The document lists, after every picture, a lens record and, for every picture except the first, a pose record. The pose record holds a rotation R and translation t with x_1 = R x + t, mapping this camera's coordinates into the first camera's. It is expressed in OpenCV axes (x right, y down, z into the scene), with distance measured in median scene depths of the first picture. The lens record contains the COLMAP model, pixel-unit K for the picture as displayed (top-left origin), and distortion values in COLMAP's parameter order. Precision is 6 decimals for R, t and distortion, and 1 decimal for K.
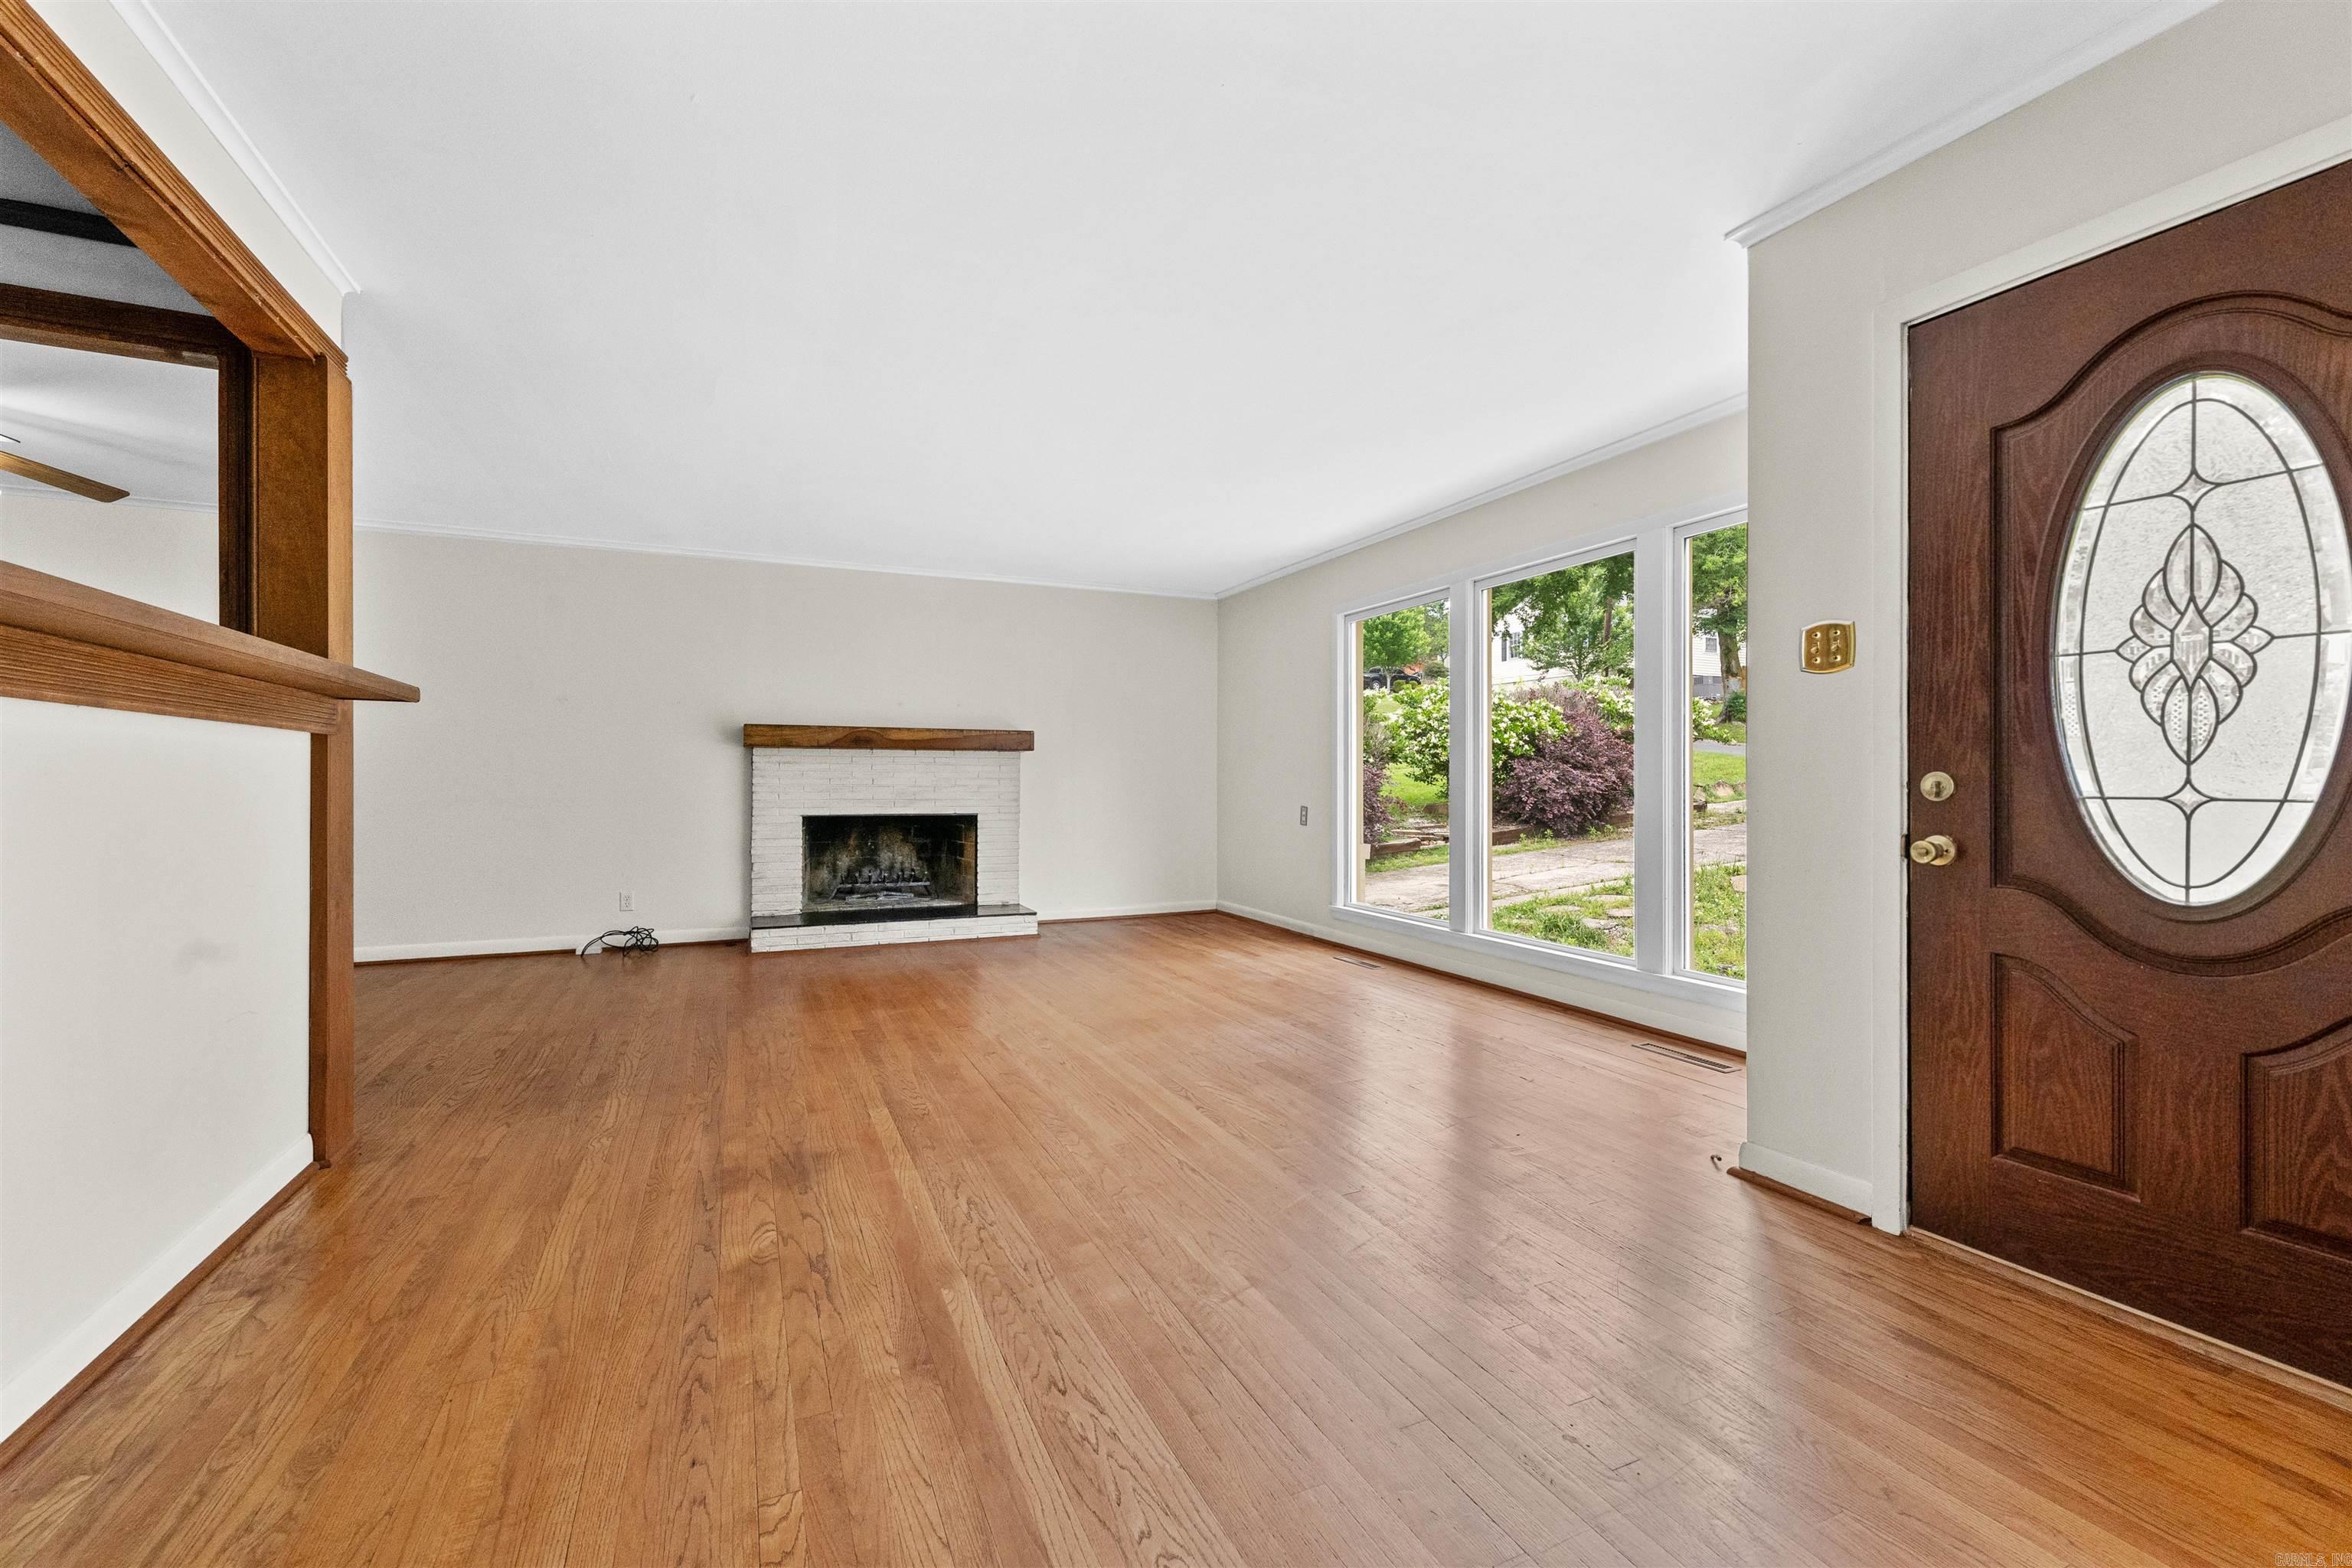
lens RADIAL K [[958.6, 0, 1176.0], [0, 958.6, 784.0], [0, 0, 1]] dist [0.010131, -0.005178]
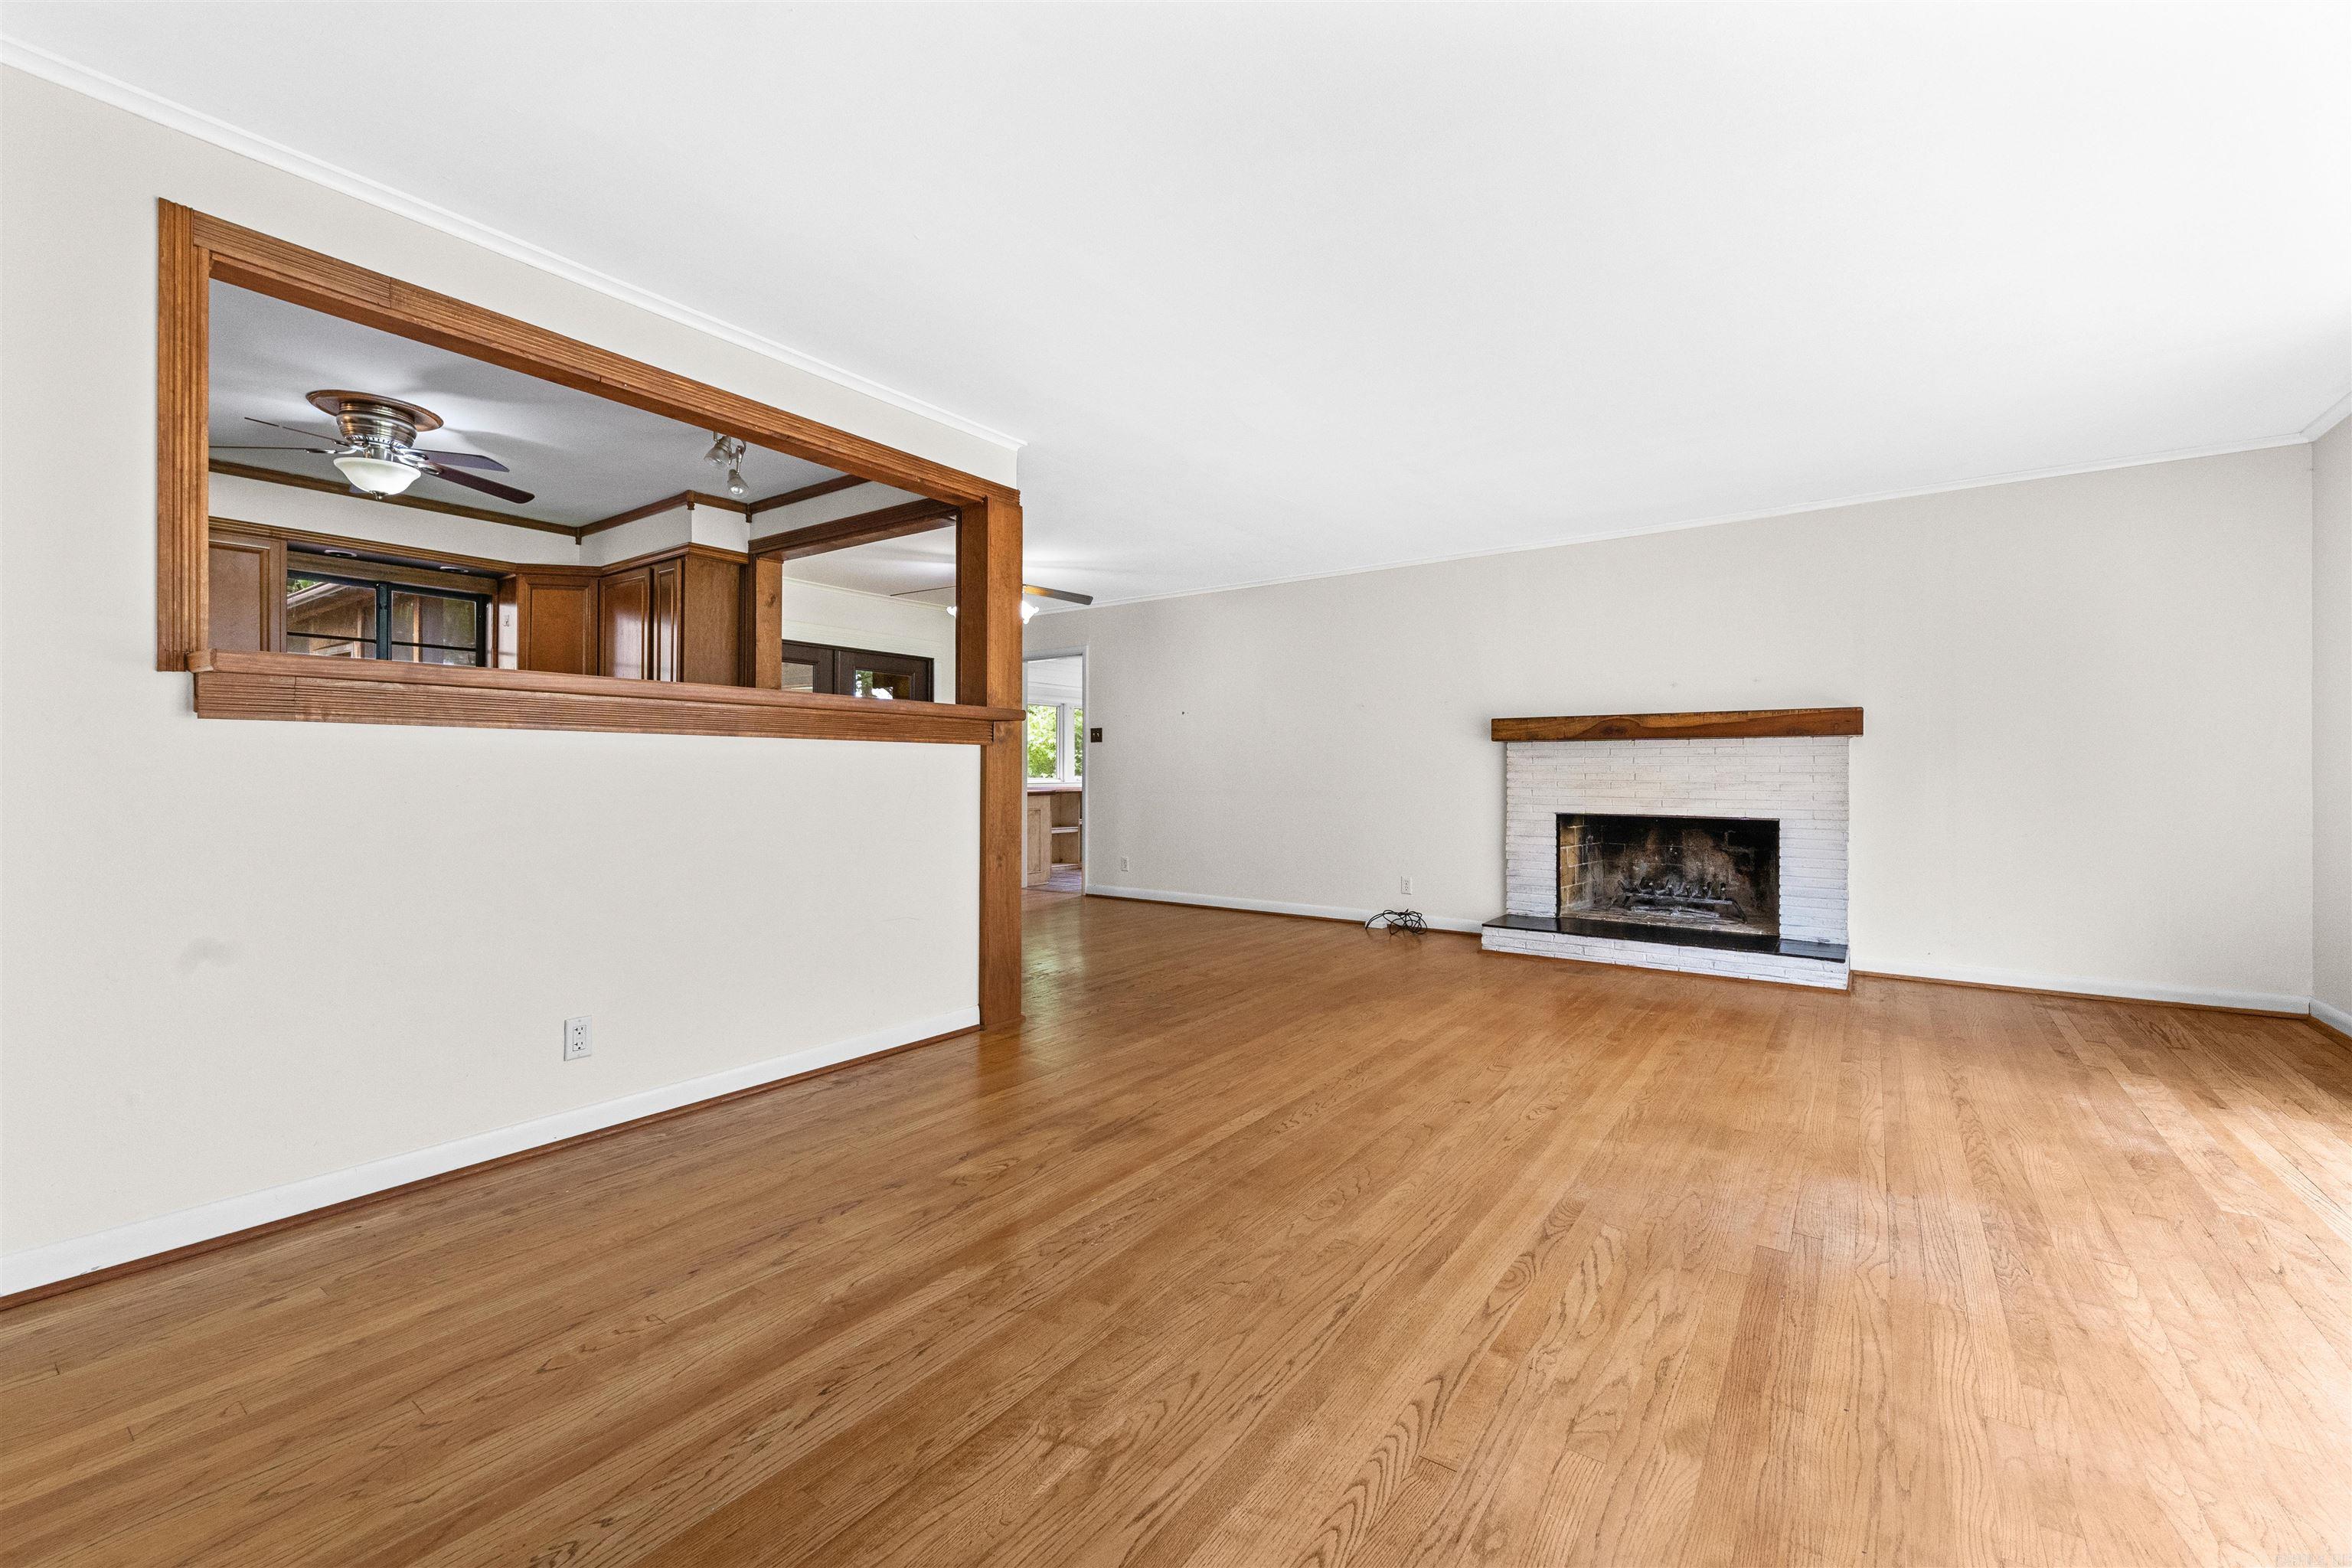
lens RADIAL K [[956.0, 0, 1177.3], [0, 956.0, 774.4], [0, 0, 1]] dist [0.009399, -0.005491]
pose [[0.488893, -0.001399, -0.872343, 0.421744], [-0.002605, 0.999992, -0.003064, -0.001933], [0.872340, 0.003770, 0.488885, 0.378393]]
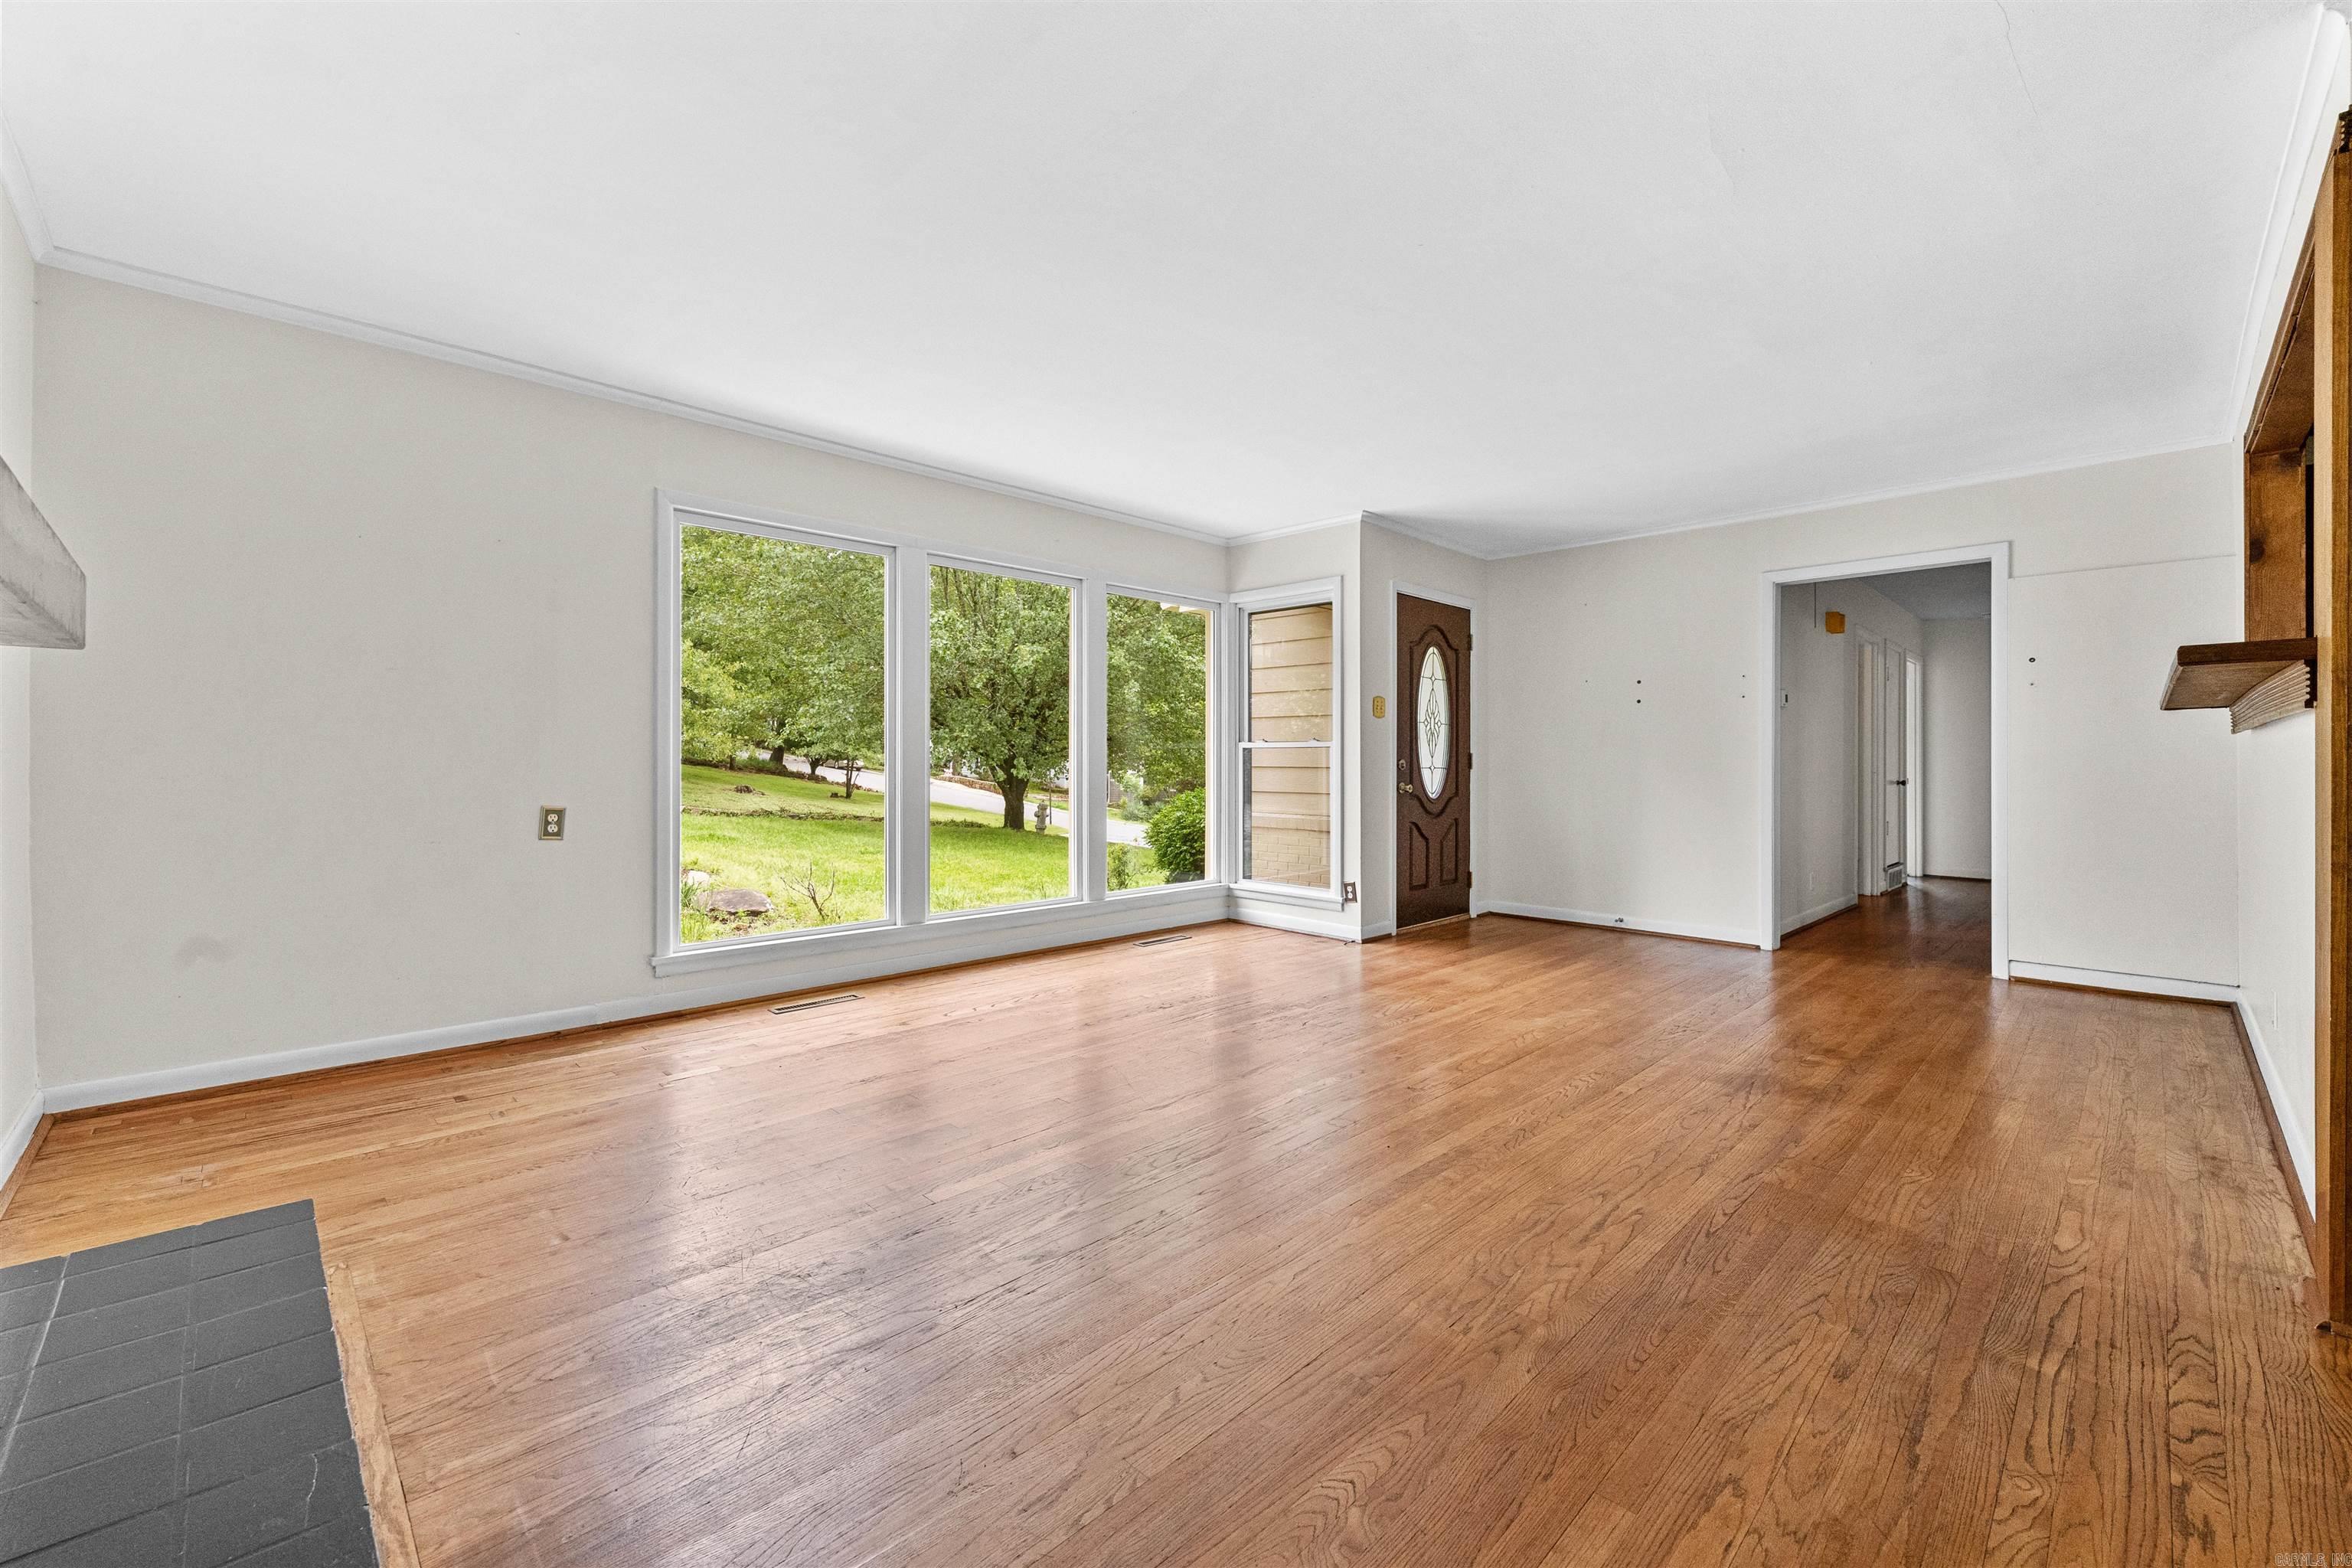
lens RADIAL K [[961.8, 0, 1170.5], [0, 961.8, 758.0], [0, 0, 1]] dist [0.011323, -0.004872]
pose [[-0.338339, 0.001501, 0.941023, -0.931250], [-0.000231, 0.999999, -0.001678, -0.007963], [-0.941024, -0.000785, -0.338338, 1.510736]]
